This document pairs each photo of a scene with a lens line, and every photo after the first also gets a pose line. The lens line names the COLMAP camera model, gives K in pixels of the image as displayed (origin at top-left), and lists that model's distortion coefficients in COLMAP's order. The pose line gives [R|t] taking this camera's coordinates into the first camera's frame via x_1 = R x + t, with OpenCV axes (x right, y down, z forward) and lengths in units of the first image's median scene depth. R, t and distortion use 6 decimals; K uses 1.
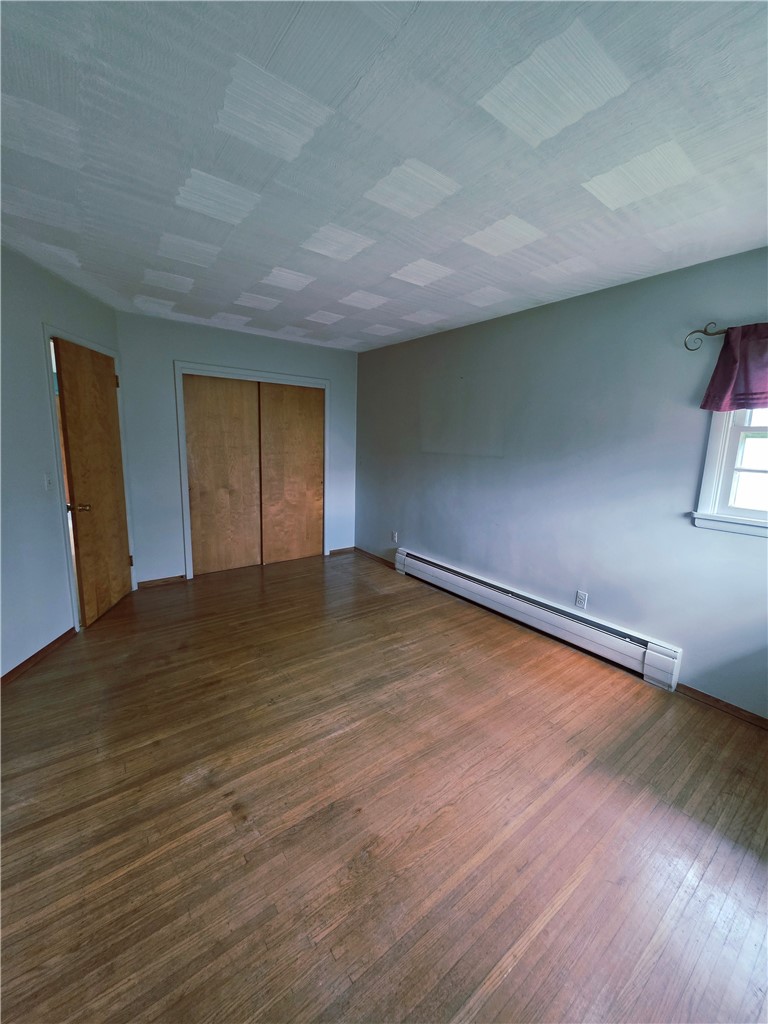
lens RADIAL K [[409.0, 0, 386.3], [0, 409.0, 512.2], [0, 0, 1]] dist [0.004092, -0.002542]
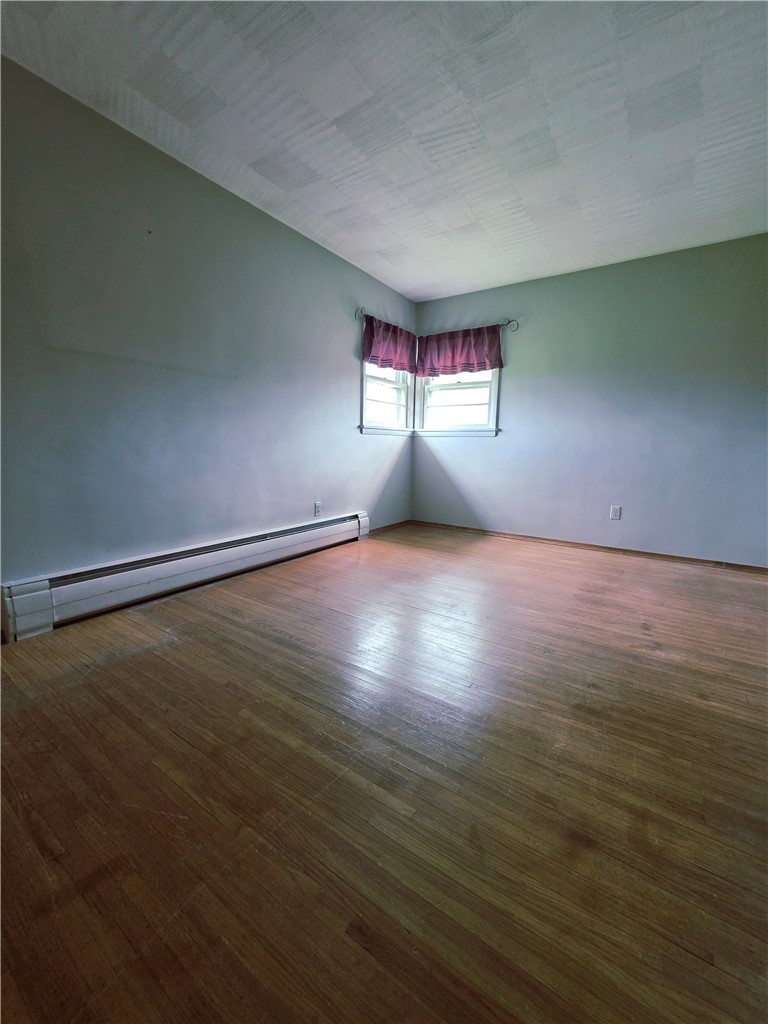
lens RADIAL K [[409.0, 0, 386.3], [0, 409.0, 515.4], [0, 0, 1]] dist [0.004092, -0.002542]
pose [[-0.326133, -0.191329, 0.925759, -0.761319], [0.145232, 0.957537, 0.249060, -0.039706], [-0.934101, 0.215676, -0.284497, 1.277504]]
